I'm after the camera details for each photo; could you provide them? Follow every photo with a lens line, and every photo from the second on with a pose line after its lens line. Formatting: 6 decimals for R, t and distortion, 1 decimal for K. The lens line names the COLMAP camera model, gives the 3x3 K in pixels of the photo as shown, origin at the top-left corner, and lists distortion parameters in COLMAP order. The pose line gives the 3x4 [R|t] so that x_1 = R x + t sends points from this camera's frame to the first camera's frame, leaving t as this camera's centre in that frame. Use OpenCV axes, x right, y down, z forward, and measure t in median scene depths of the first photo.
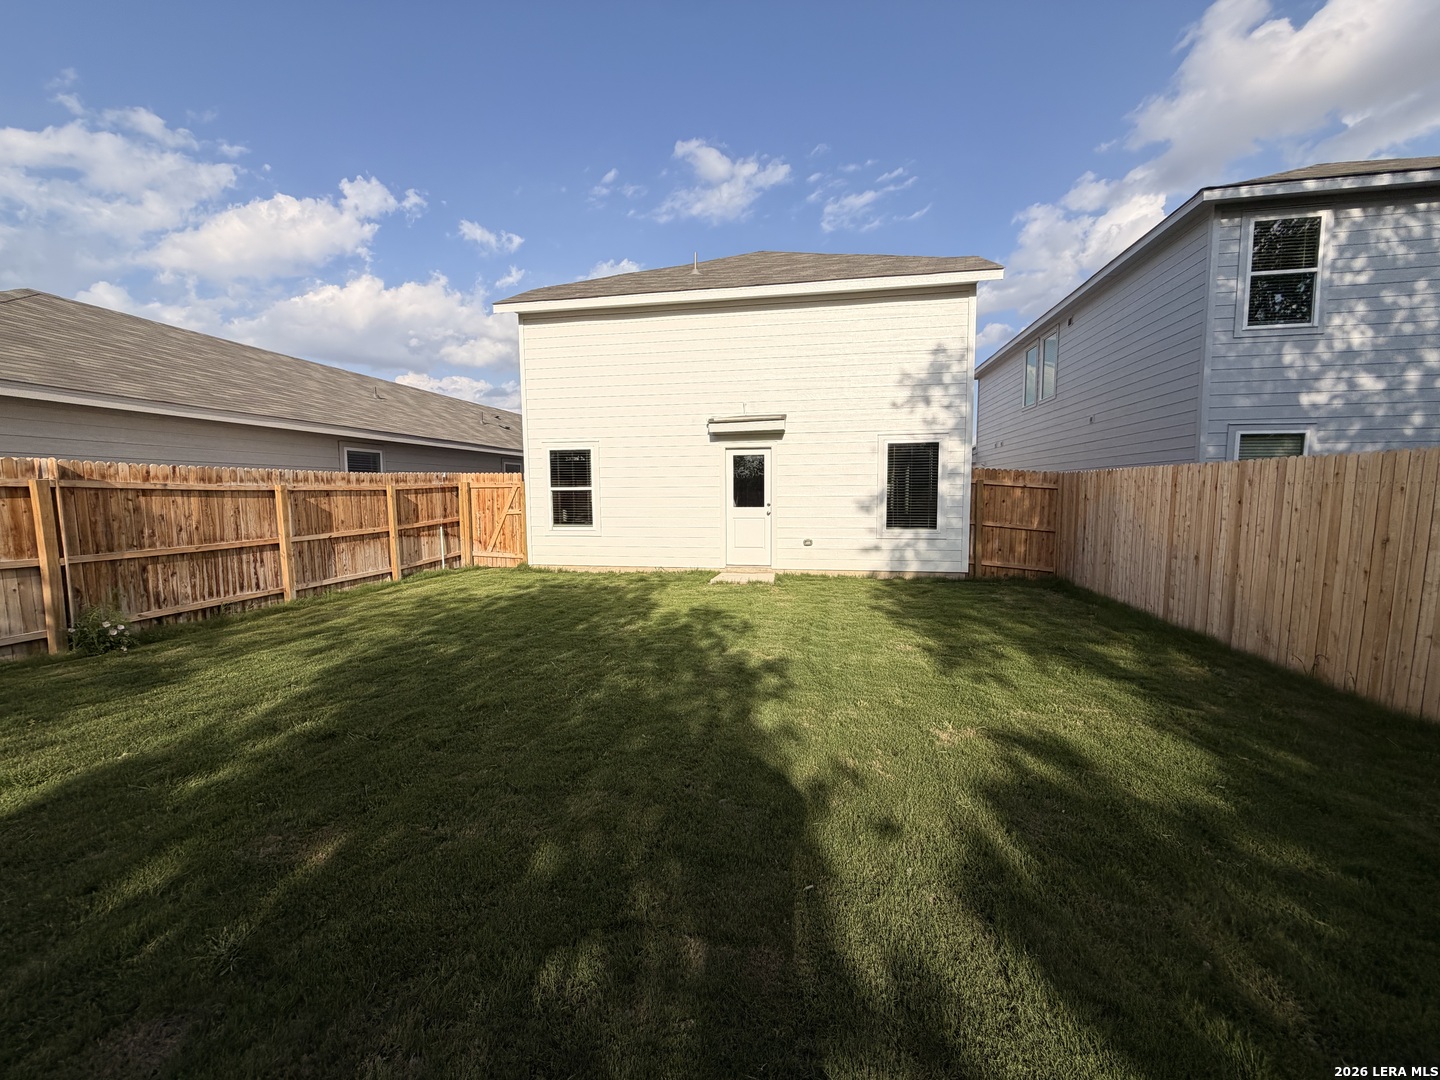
lens RADIAL K [[570.6, 0, 717.0], [0, 570.6, 543.8], [0, 0, 1]] dist [-0.002567, 0.000355]
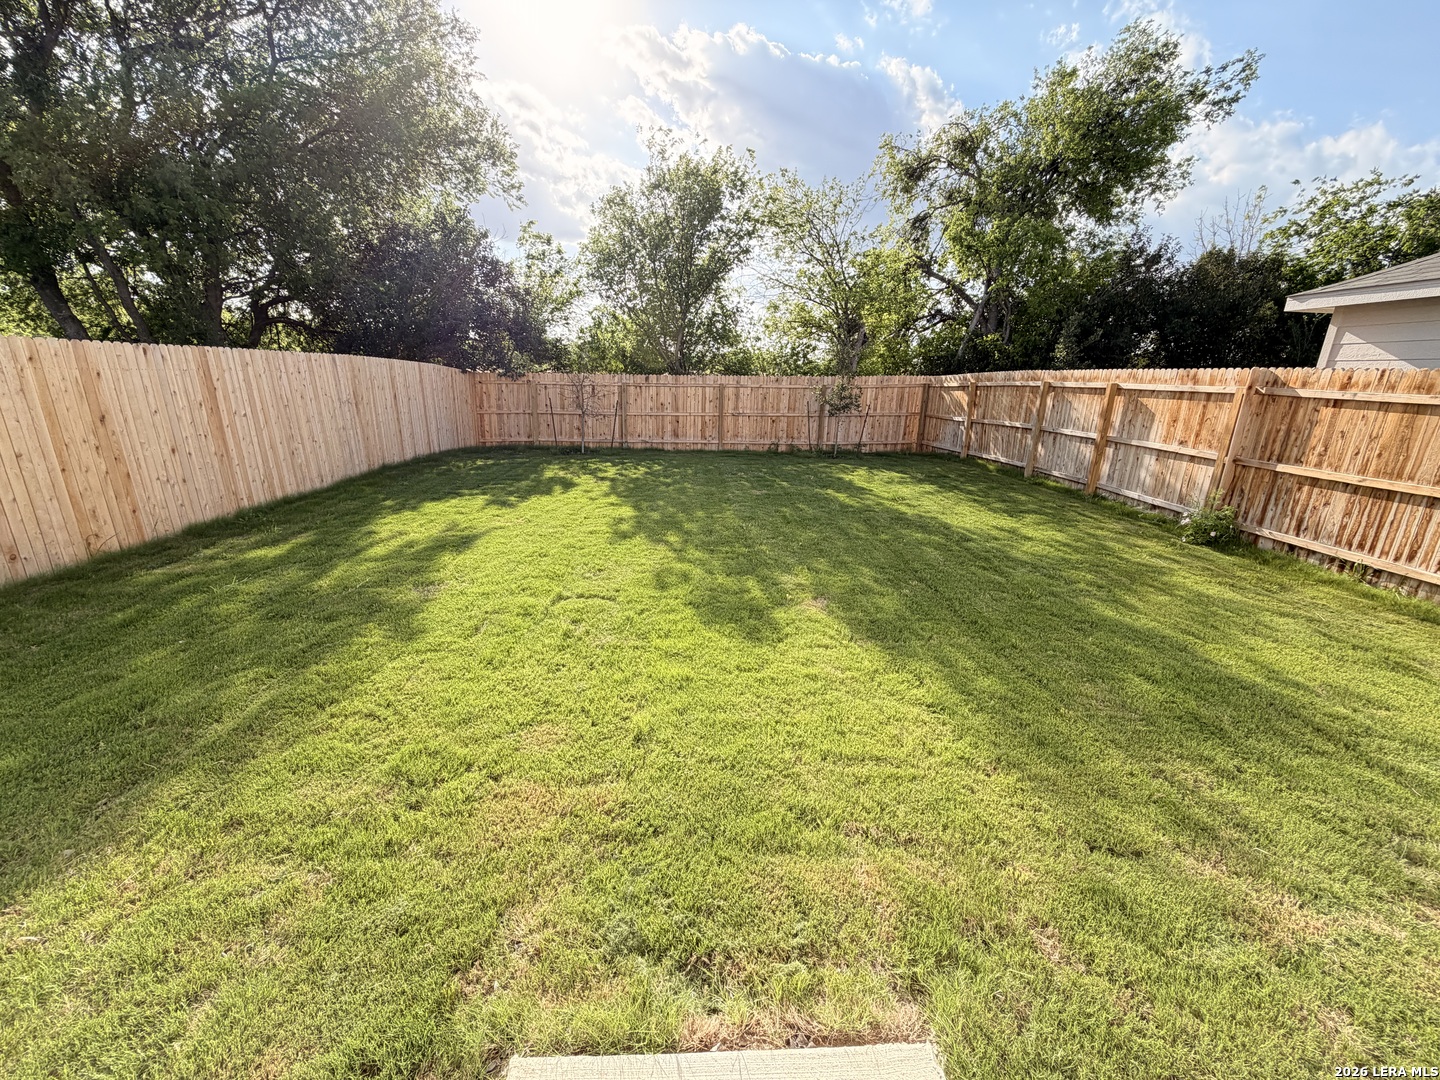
lens RADIAL K [[570.6, 0, 725.4], [0, 570.6, 543.7], [0, 0, 1]] dist [-0.002567, 0.000355]
pose [[-0.984408, 0.035362, -0.172311, 0.060312], [-0.030201, 0.931061, 0.363611, -0.167030], [0.173290, 0.363145, -0.915476, 1.601523]]
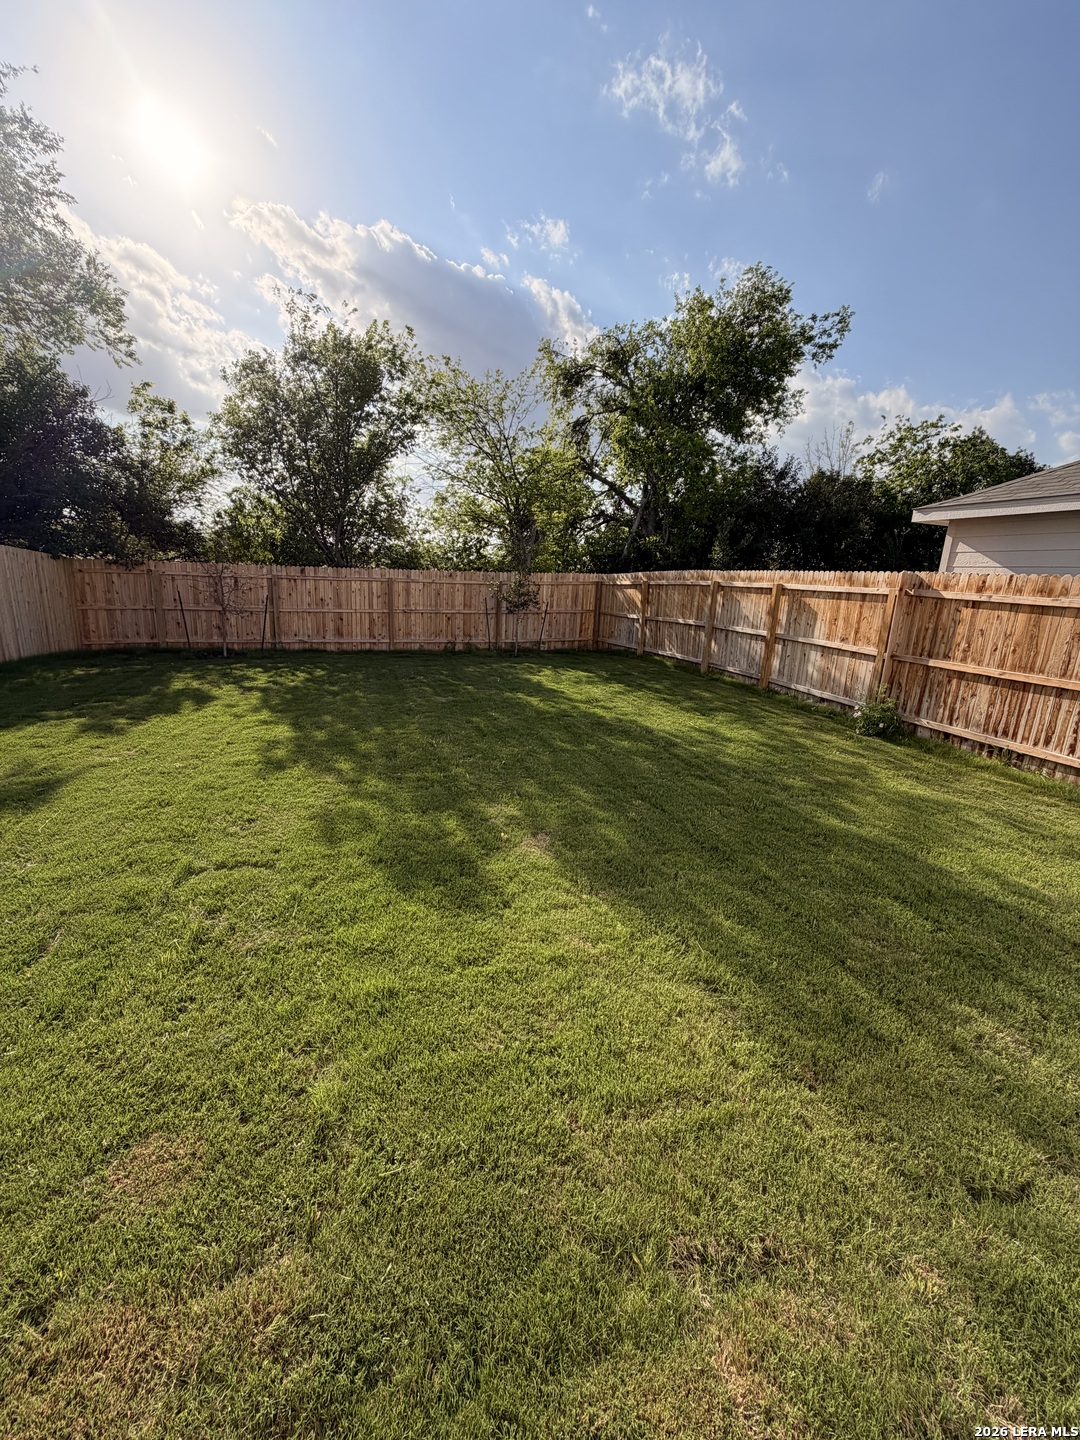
lens RADIAL K [[570.6, 0, 543.6], [0, 570.6, 718.0], [0, 0, 1]] dist [-0.002567, 0.000355]
pose [[-0.905460, 0.072399, -0.418212, 0.060003], [-0.070832, 0.945750, 0.317080, -0.152292], [0.418480, 0.316726, -0.851211, 1.474786]]
